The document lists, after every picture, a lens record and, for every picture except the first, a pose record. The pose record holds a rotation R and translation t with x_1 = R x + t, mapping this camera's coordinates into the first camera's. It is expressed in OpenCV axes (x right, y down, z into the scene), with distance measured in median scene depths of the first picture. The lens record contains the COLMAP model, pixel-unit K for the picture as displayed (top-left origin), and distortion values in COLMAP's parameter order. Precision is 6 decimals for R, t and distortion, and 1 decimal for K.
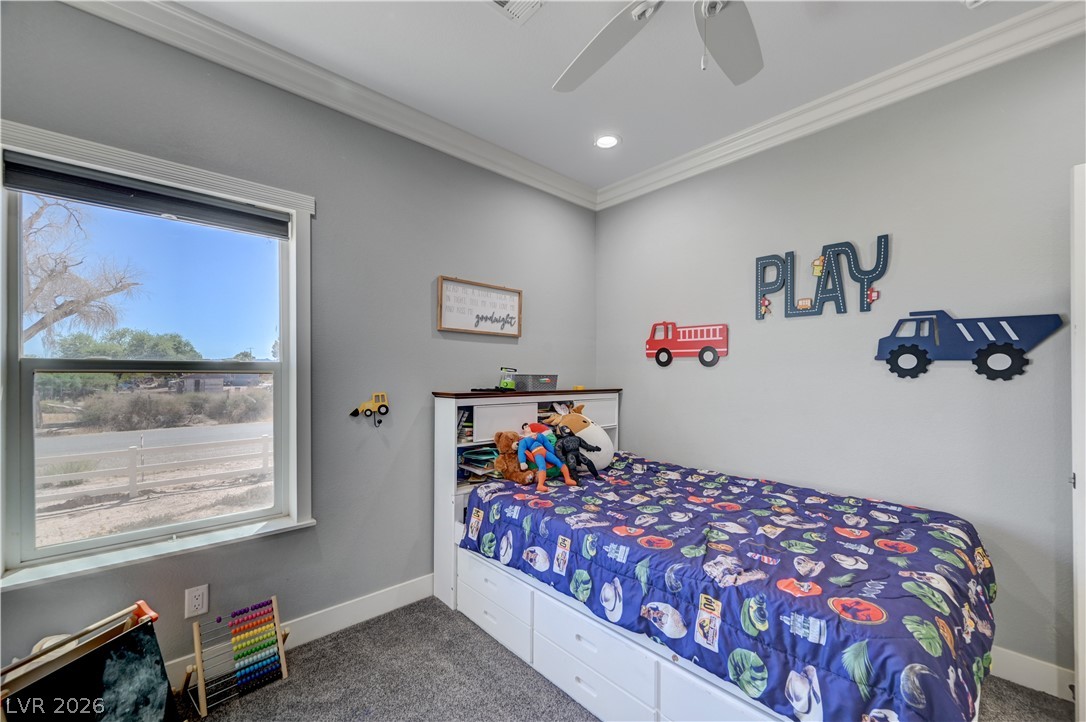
lens RADIAL K [[428.9, 0, 545.1], [0, 428.9, 372.0], [0, 0, 1]] dist [0.000617, 0.000169]
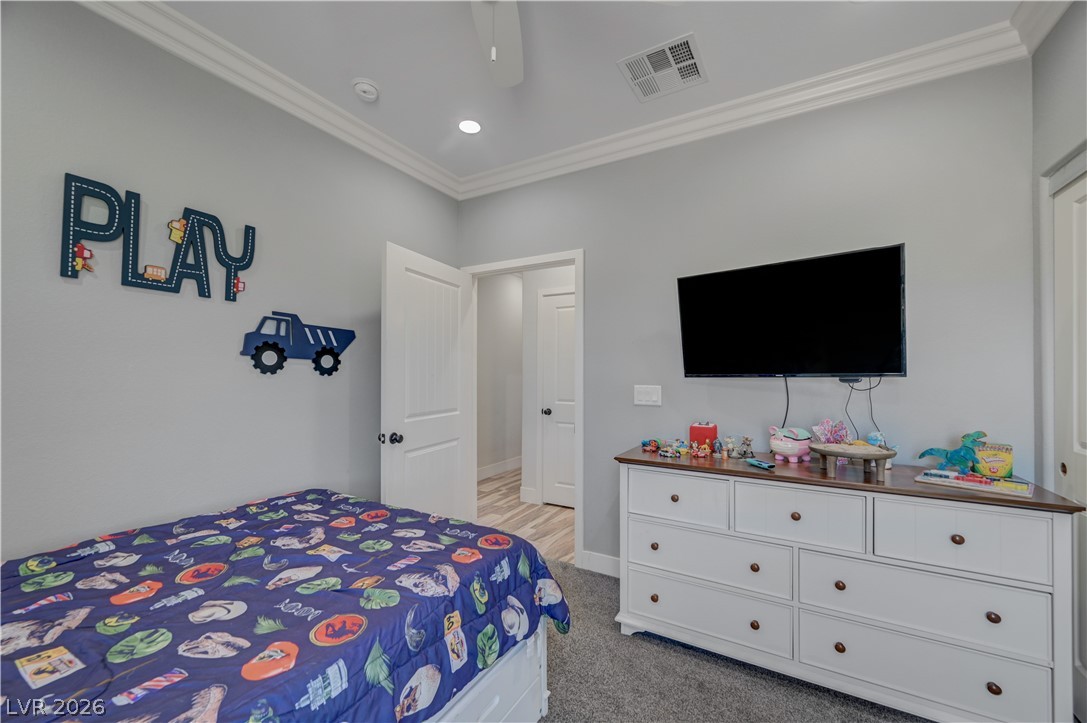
lens RADIAL K [[429.3, 0, 545.6], [0, 429.3, 372.5], [0, 0, 1]] dist [0.000617, 0.000169]
pose [[-0.300922, 0.001195, 0.953648, -0.344980], [-0.011747, 0.999919, -0.004960, 0.007513], [-0.953576, -0.012695, -0.300883, 0.684622]]
